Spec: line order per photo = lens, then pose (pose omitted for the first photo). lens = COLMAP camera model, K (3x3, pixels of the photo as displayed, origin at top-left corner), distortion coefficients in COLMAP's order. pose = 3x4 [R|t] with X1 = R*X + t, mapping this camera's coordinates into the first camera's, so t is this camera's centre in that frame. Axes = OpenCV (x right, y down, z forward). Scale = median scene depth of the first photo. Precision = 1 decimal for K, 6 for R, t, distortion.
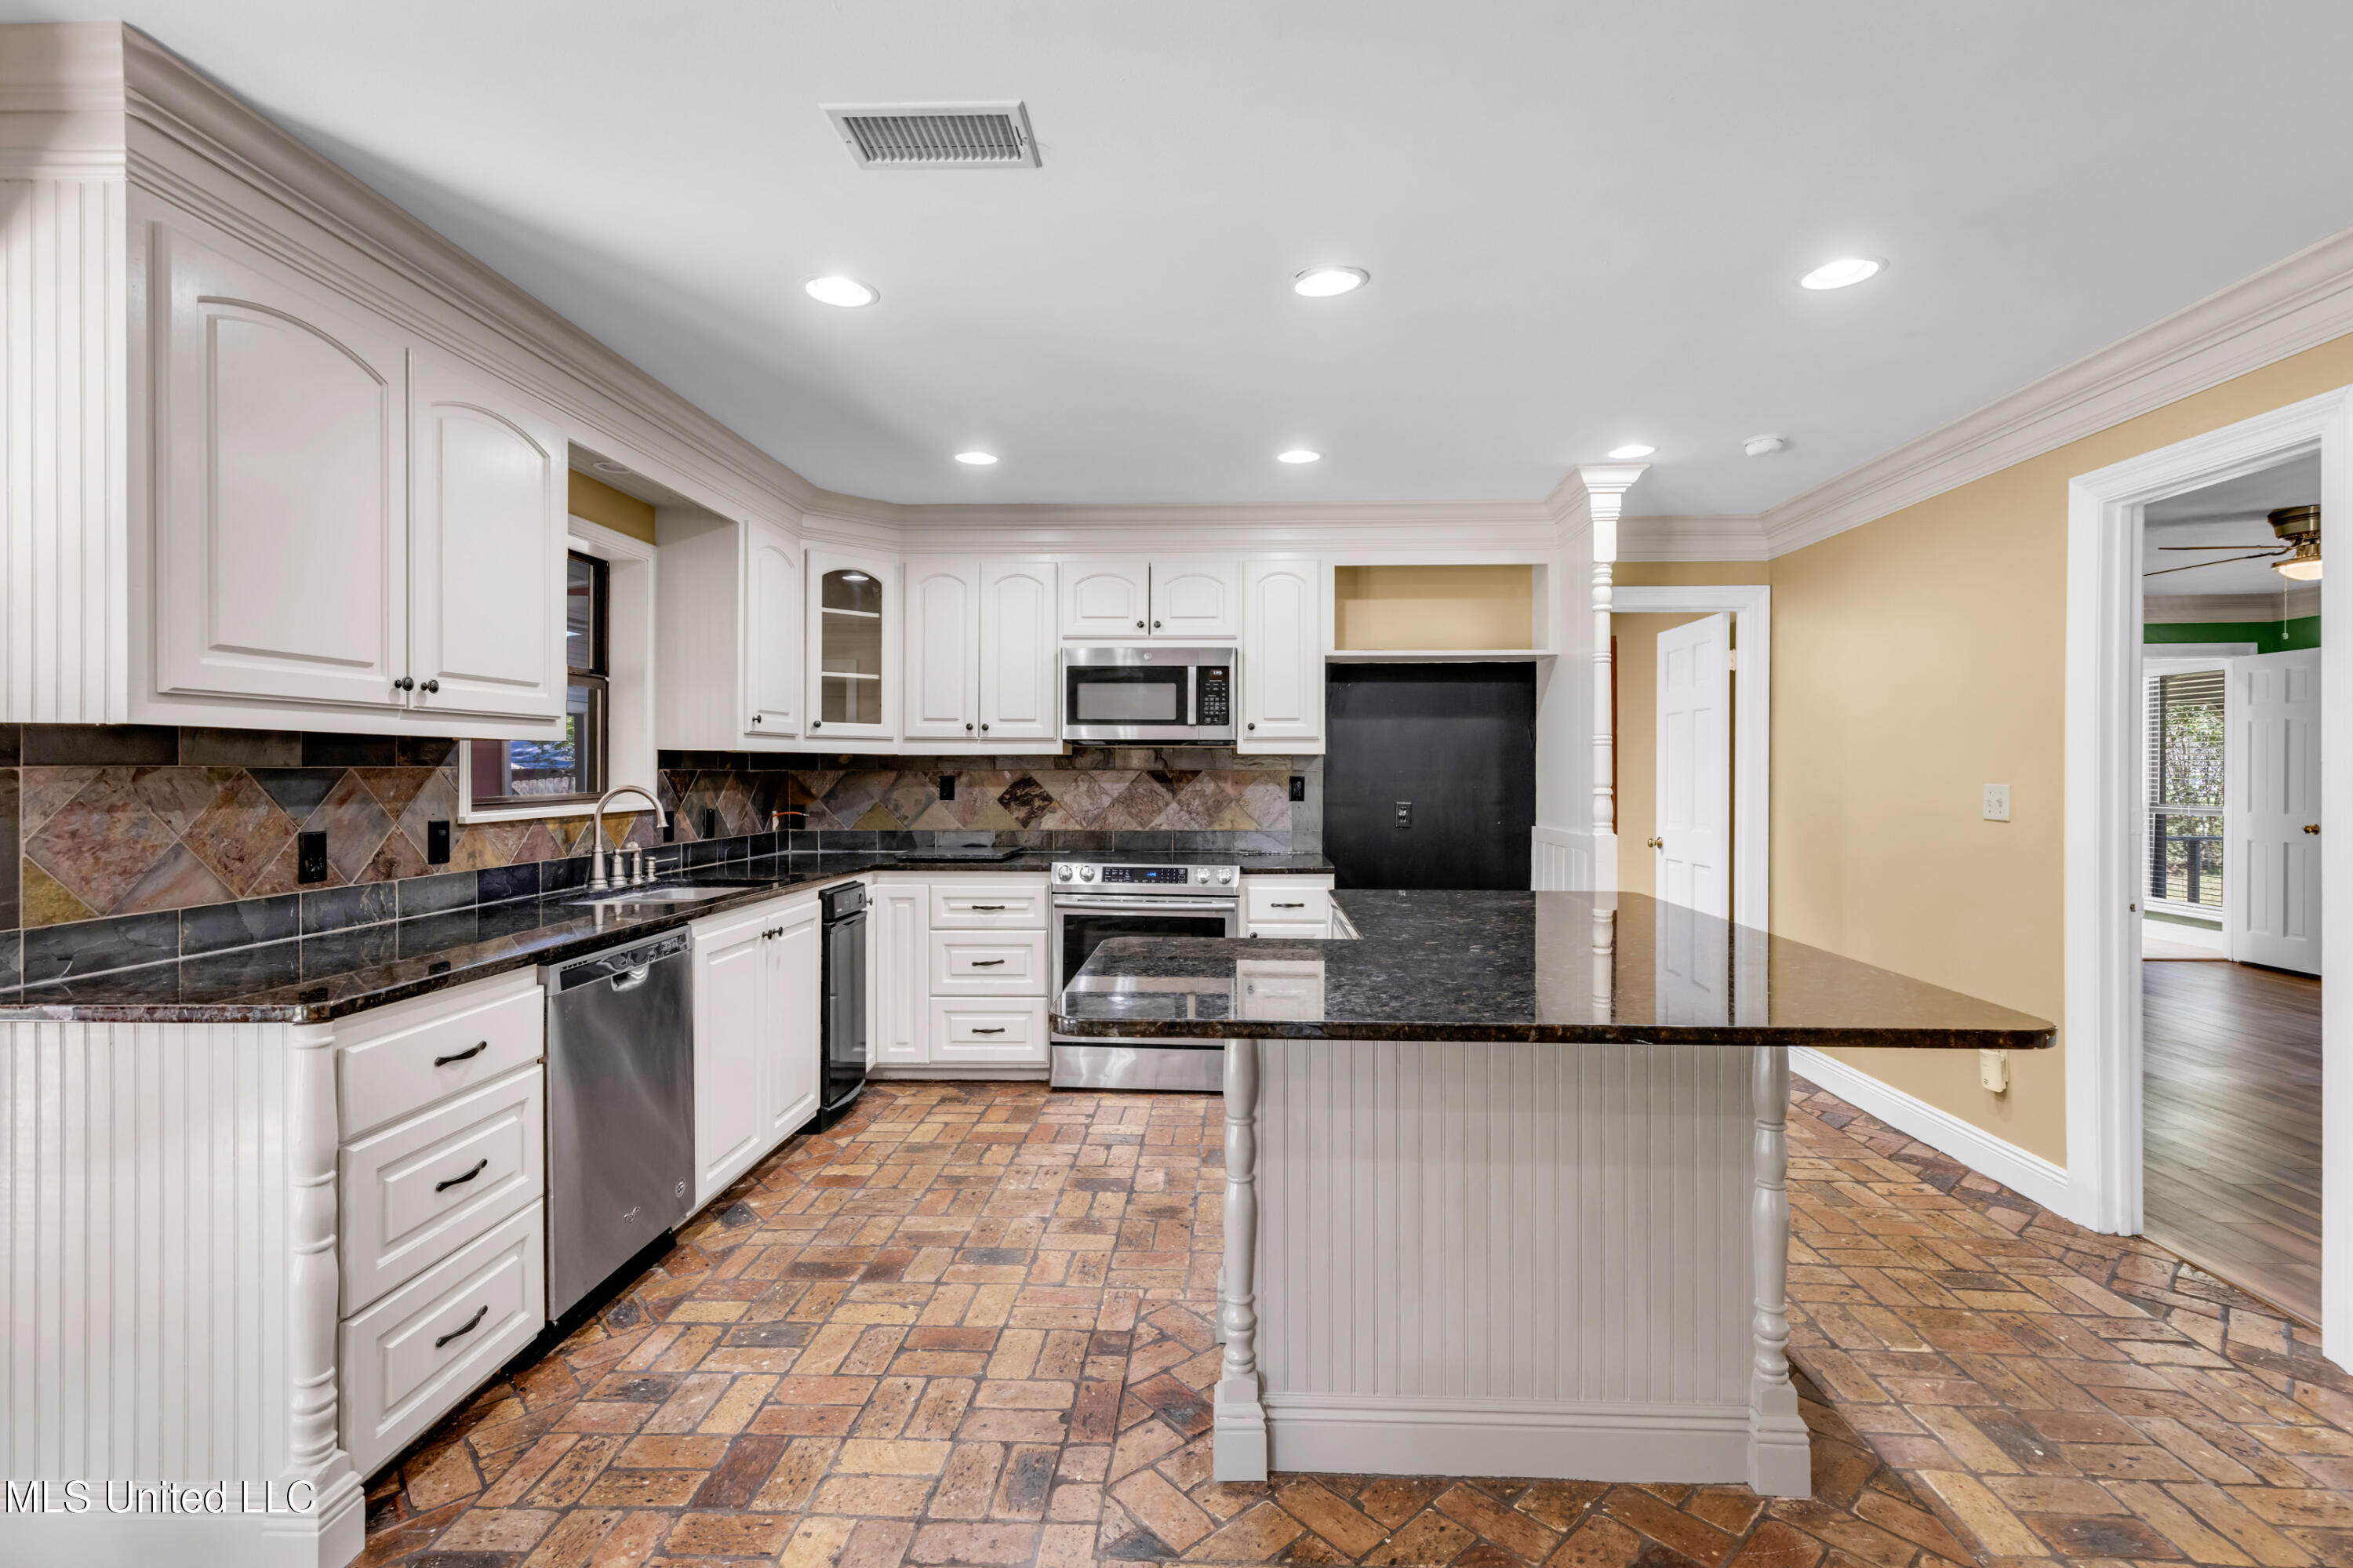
lens RADIAL K [[1083.7, 0, 1175.6], [0, 1083.7, 764.2], [0, 0, 1]] dist [0.010726, -0.000062]
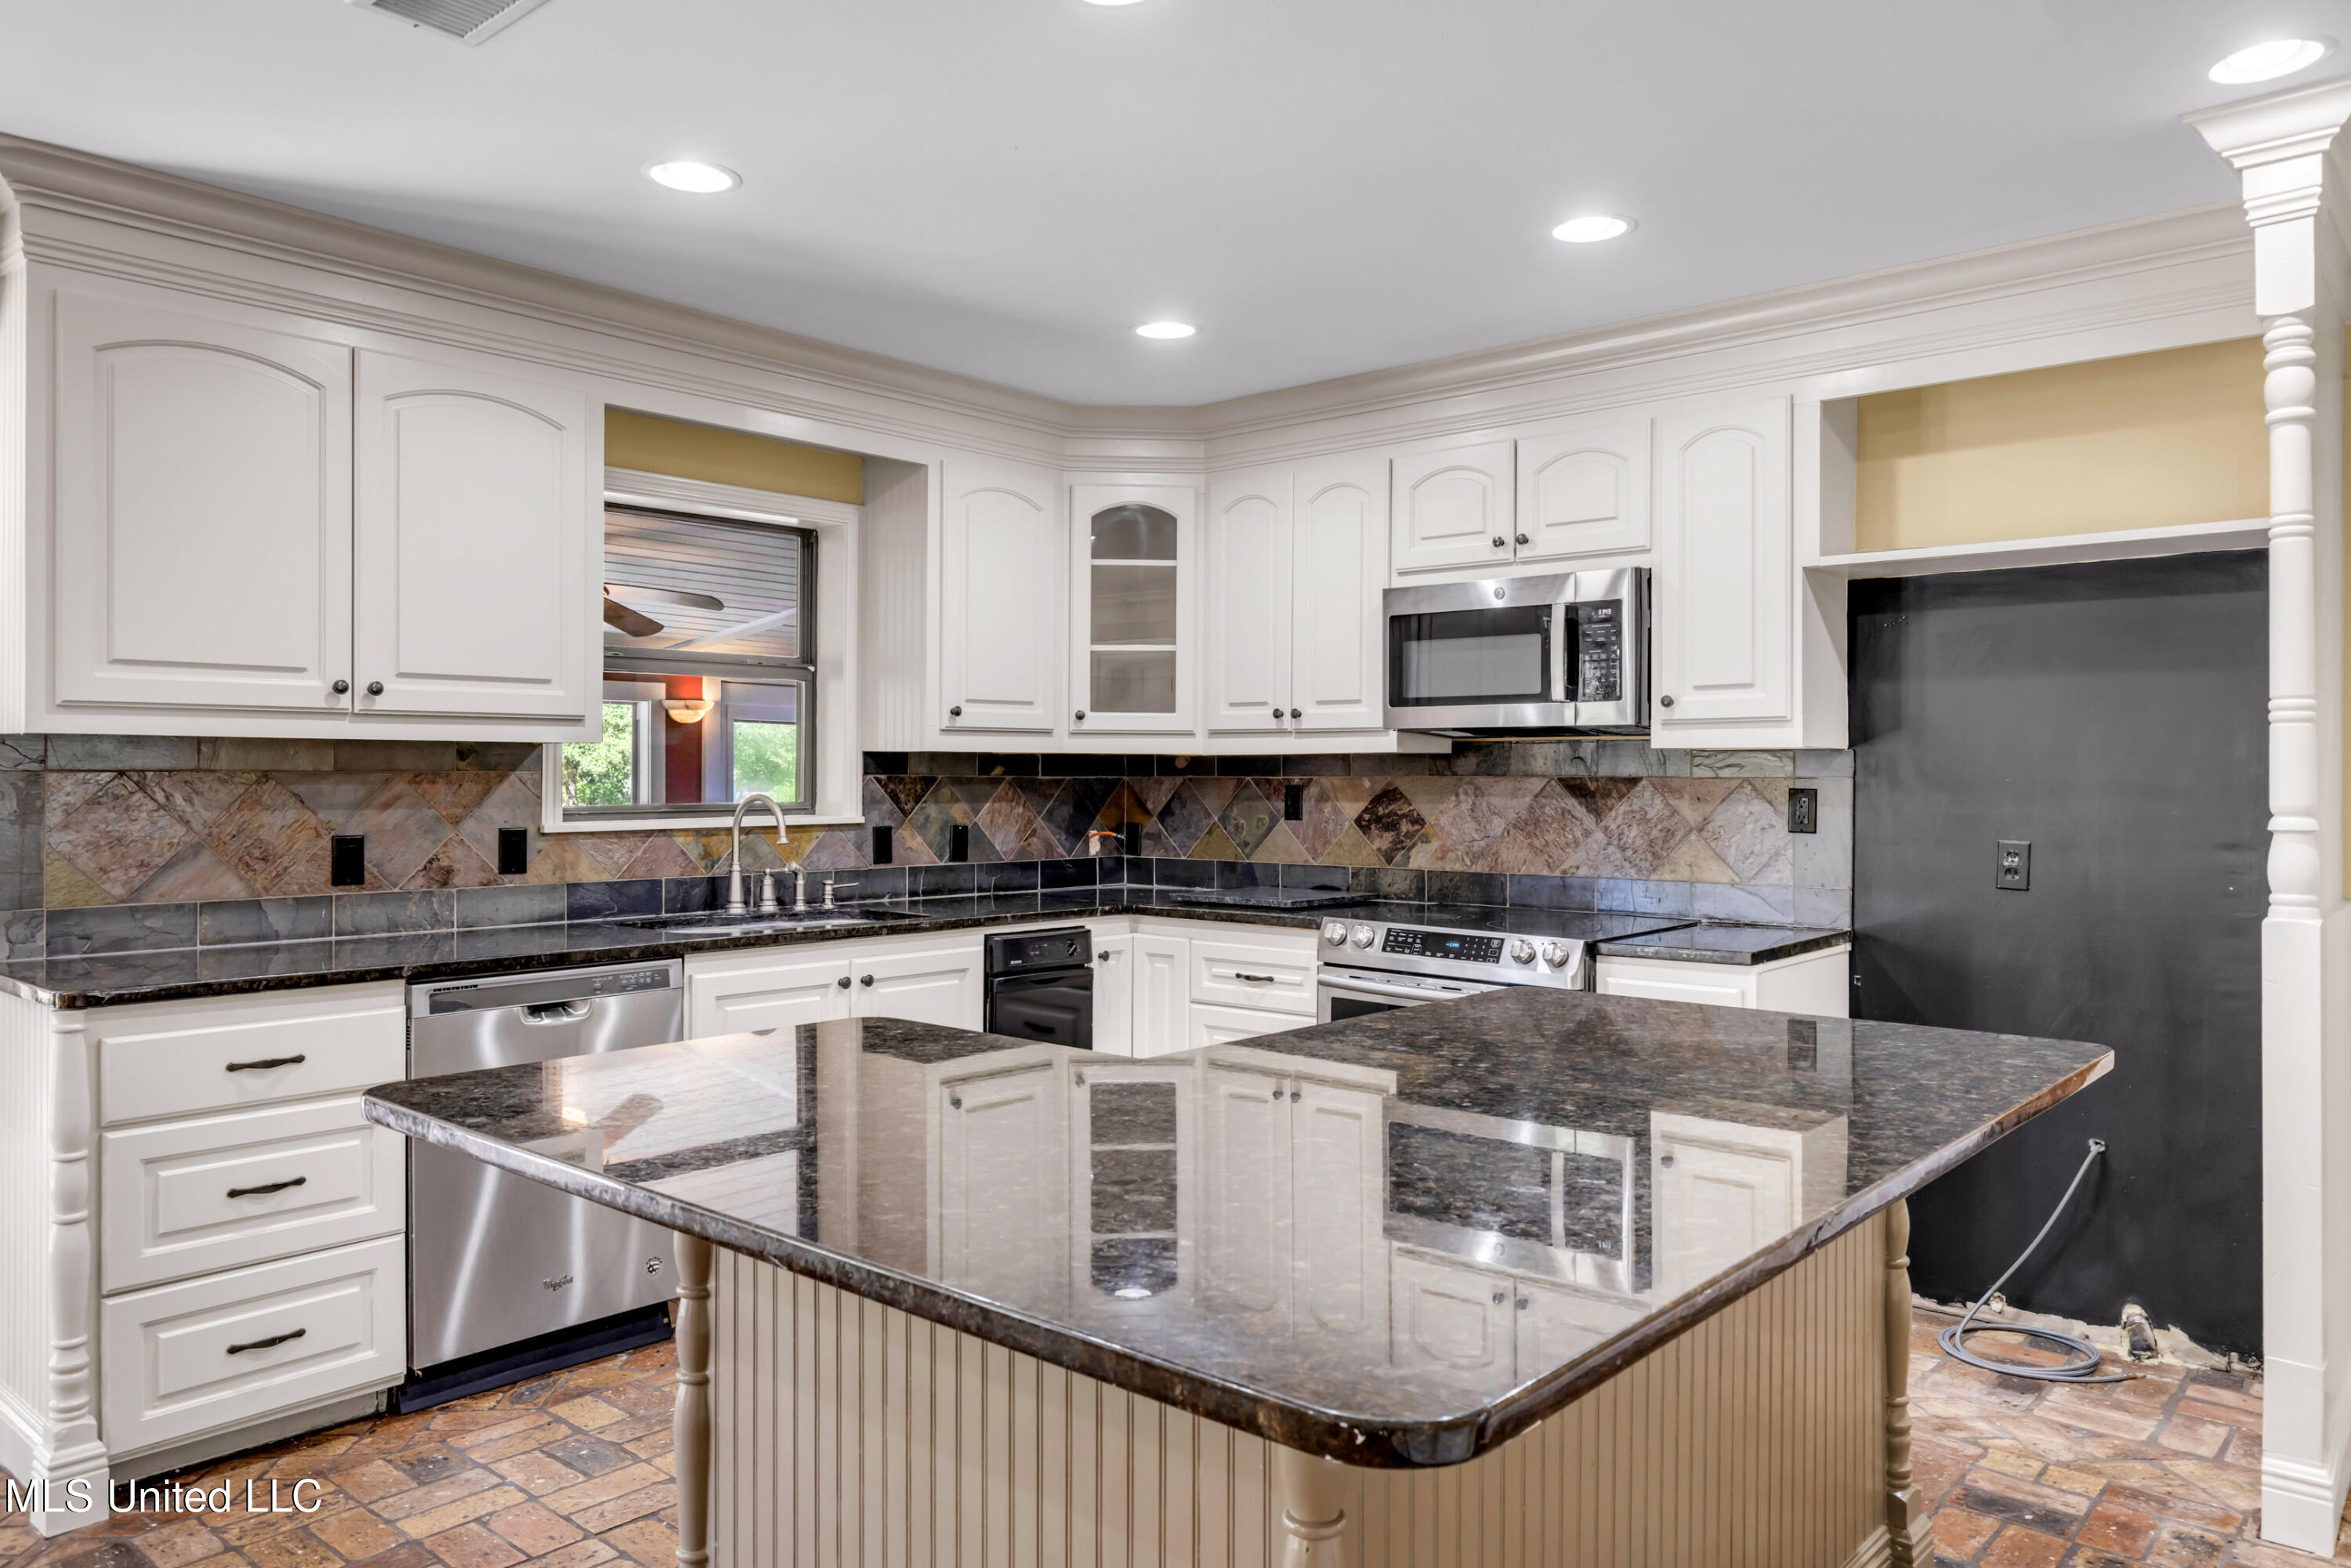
lens RADIAL K [[1594.0, 0, 1173.0], [0, 1594.0, 758.2], [0, 0, 1]] dist [0.002612, 0.000777]
pose [[0.779985, -0.006425, -0.625766, 0.434588], [0.001656, 0.999965, -0.008204, 0.002172], [0.625797, 0.005363, 0.779968, 0.191510]]
